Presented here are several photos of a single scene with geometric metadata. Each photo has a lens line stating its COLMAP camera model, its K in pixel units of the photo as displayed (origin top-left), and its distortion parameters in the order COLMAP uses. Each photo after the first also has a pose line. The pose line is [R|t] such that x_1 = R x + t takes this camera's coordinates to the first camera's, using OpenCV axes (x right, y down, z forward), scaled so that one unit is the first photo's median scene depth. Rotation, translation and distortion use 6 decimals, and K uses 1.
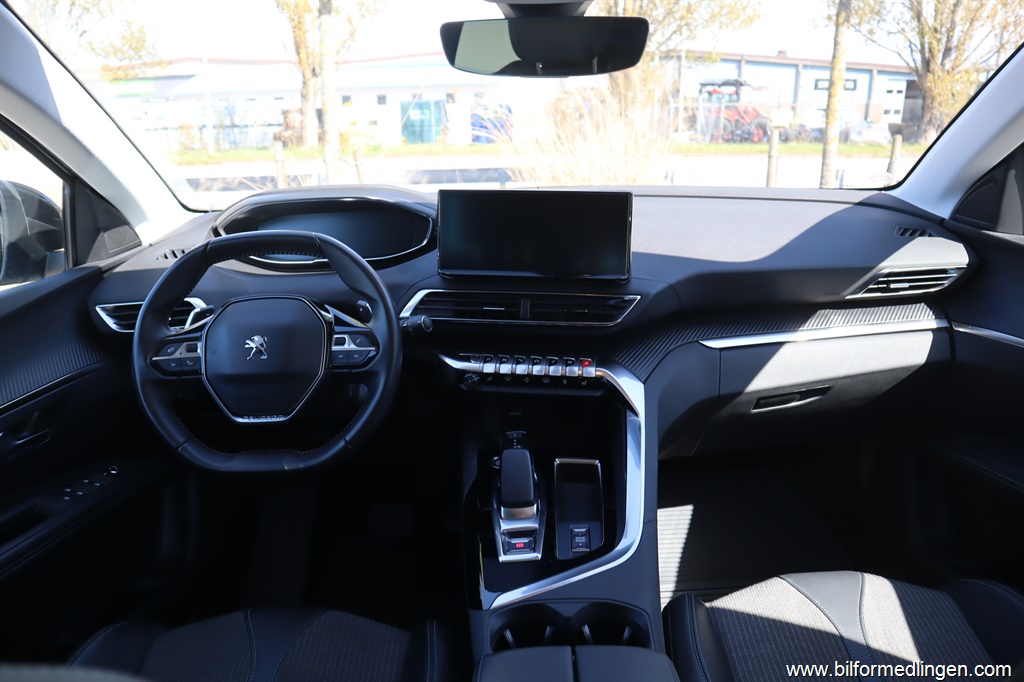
lens RADIAL K [[705.9, 0, 514.4], [0, 705.9, 332.7], [0, 0, 1]] dist [-0.117277, 0.062124]
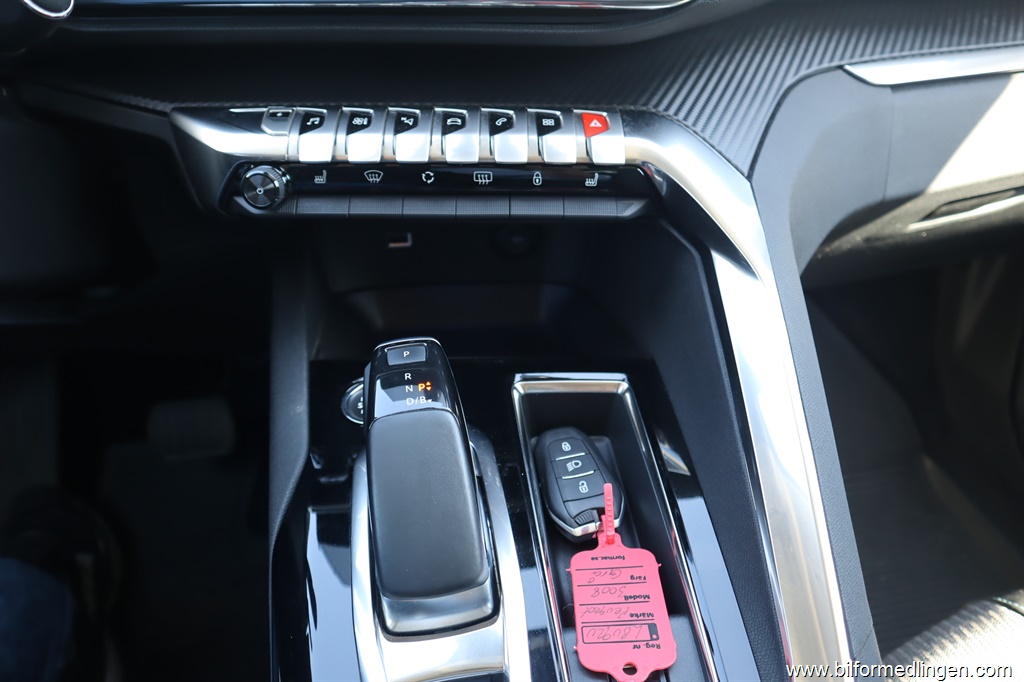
lens RADIAL K [[705.9, 0, 504.9], [0, 705.9, 338.6], [0, 0, 1]] dist [-0.117277, 0.062124]
pose [[0.987746, -0.070342, 0.139323, 0.001355], [0.020418, 0.943243, 0.331474, 0.028098], [-0.154732, -0.324568, 0.933121, 0.646610]]
